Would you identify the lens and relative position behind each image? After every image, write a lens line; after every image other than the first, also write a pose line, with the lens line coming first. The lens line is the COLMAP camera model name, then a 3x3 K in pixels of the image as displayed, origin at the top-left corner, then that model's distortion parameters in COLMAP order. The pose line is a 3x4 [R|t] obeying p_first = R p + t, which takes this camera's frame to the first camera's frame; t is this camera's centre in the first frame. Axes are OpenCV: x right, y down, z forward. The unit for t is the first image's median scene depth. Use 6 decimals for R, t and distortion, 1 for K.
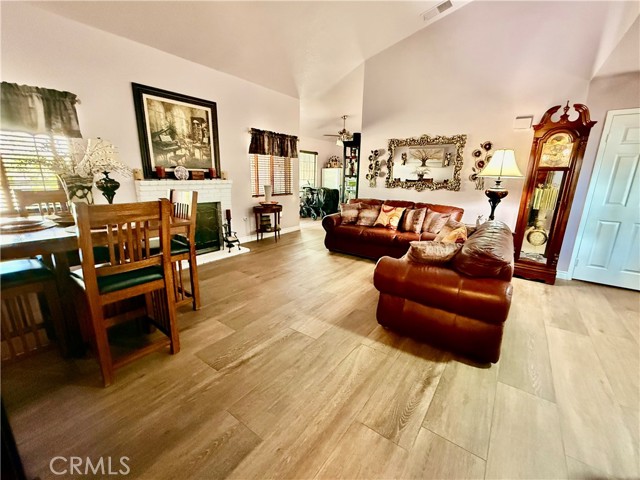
lens RADIAL K [[255.7, 0, 304.5], [0, 255.7, 231.8], [0, 0, 1]] dist [-0.000190, 0.000701]
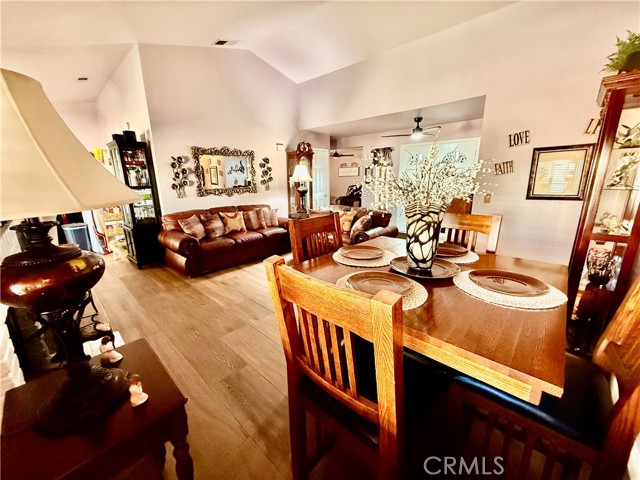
lens RADIAL K [[255.7, 0, 317.3], [0, 255.7, 234.2], [0, 0, 1]] dist [-0.000190, 0.000701]
pose [[0.116476, -0.231356, 0.965872, -0.658554], [0.245837, 0.948945, 0.197656, -0.133444], [-0.962288, 0.214425, 0.167405, 0.495506]]
